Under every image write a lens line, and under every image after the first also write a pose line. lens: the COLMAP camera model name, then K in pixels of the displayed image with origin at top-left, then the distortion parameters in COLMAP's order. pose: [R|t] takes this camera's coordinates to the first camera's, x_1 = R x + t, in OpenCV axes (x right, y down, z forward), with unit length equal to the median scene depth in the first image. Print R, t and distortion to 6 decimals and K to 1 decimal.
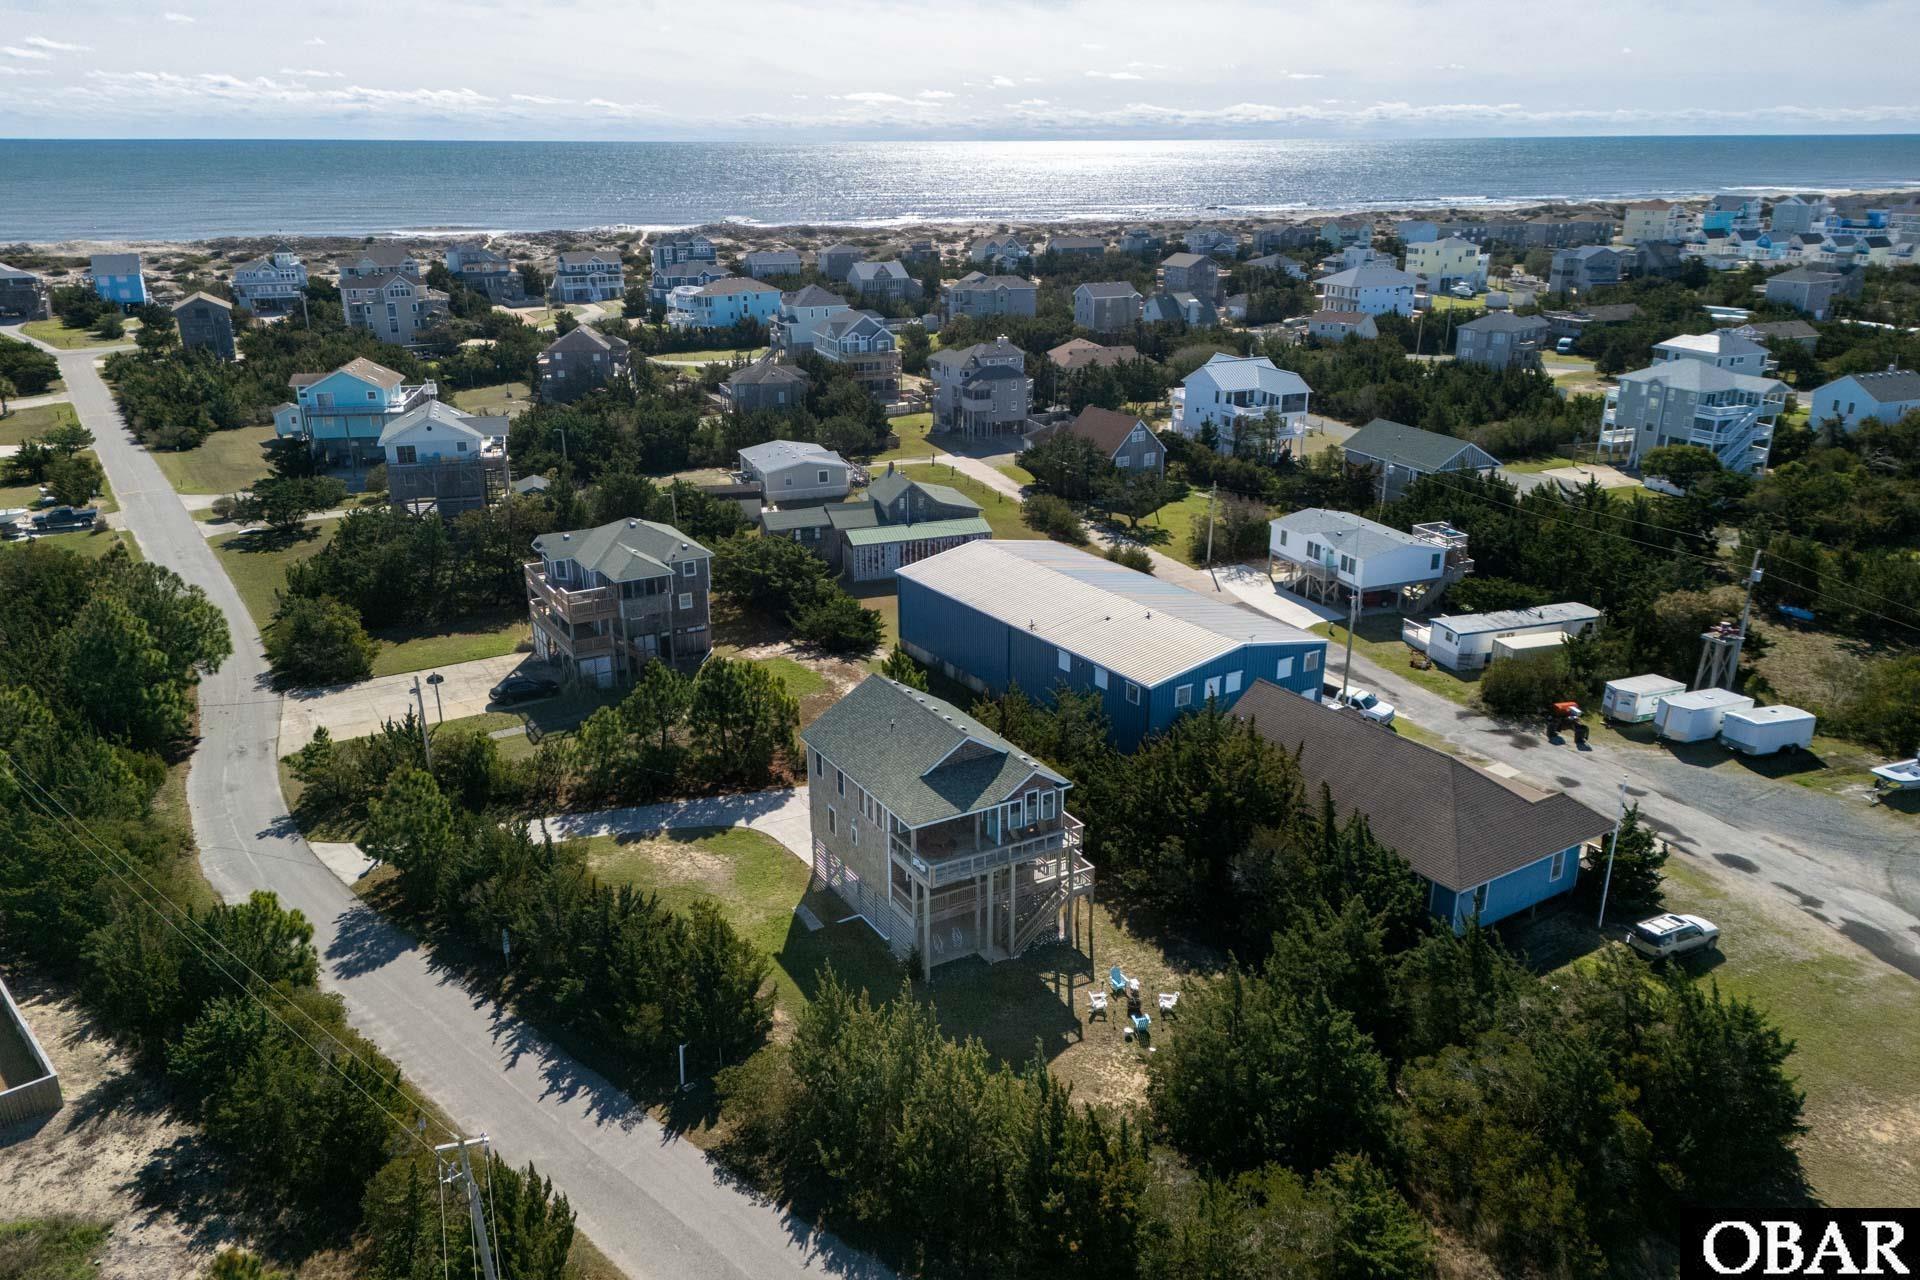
lens RADIAL K [[1402.1, 0, 963.6], [0, 1402.1, 664.0], [0, 0, 1]] dist [0.077643, -0.081035]
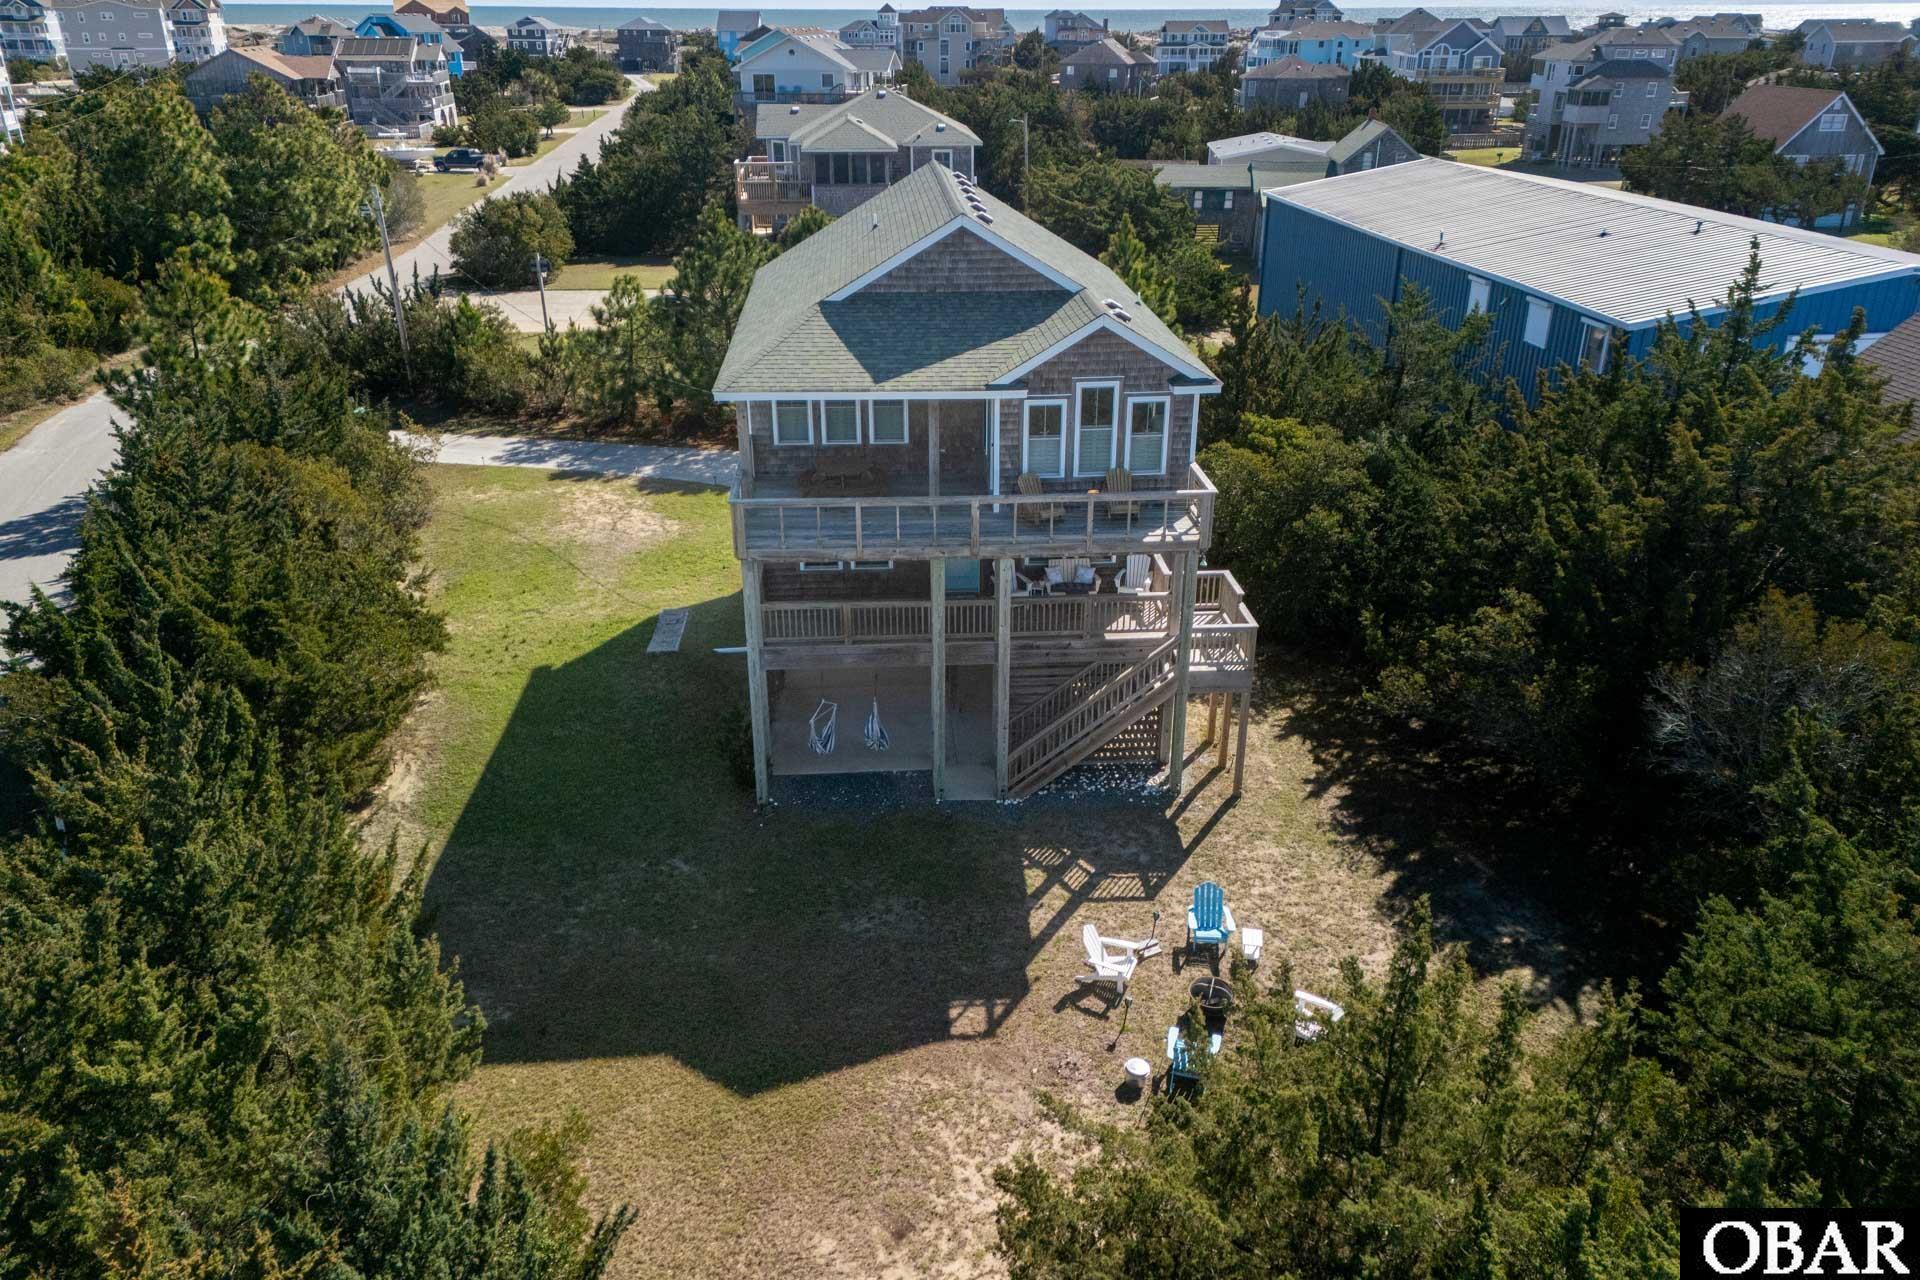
lens RADIAL K [[1396.3, 0, 960.0], [0, 1396.3, 640.0], [0, 0, 1]] dist [0.081752, -0.077967]
pose [[0.895534, 0.185103, -0.404667, 0.114167], [-0.157338, 0.982350, 0.101154, 0.080371], [0.416248, -0.026917, 0.908853, 0.406607]]
